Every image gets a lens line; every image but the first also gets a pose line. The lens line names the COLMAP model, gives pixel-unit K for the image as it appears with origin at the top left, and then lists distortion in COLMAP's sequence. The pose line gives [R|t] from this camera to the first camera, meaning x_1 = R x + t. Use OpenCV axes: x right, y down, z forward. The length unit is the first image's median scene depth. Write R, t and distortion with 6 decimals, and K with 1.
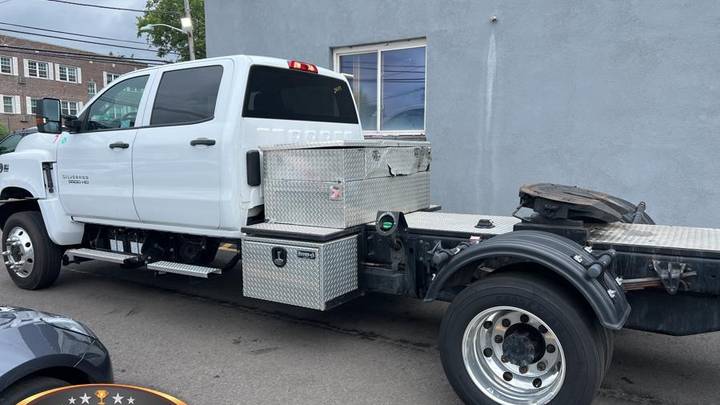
lens RADIAL K [[548.0, 0, 361.6], [0, 548.0, 199.8], [0, 0, 1]] dist [0.039930, -0.016809]
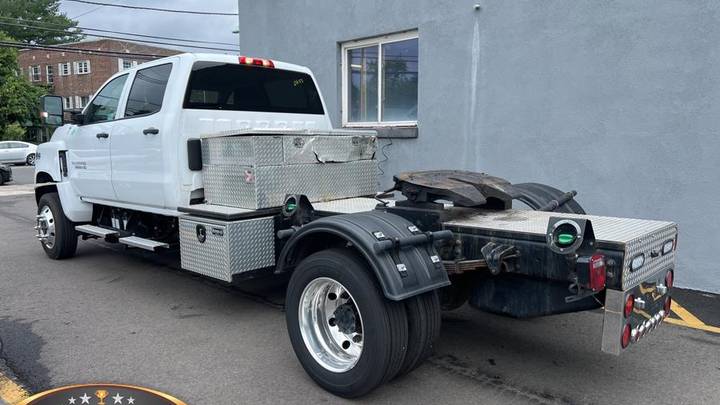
lens RADIAL K [[548.0, 0, 354.4], [0, 548.0, 205.8], [0, 0, 1]] dist [0.039930, -0.016809]
pose [[0.979614, 0.020557, -0.199836, 0.314545], [-0.016652, 0.999637, 0.021203, 0.015721], [0.200200, -0.017443, 0.979600, -0.028621]]
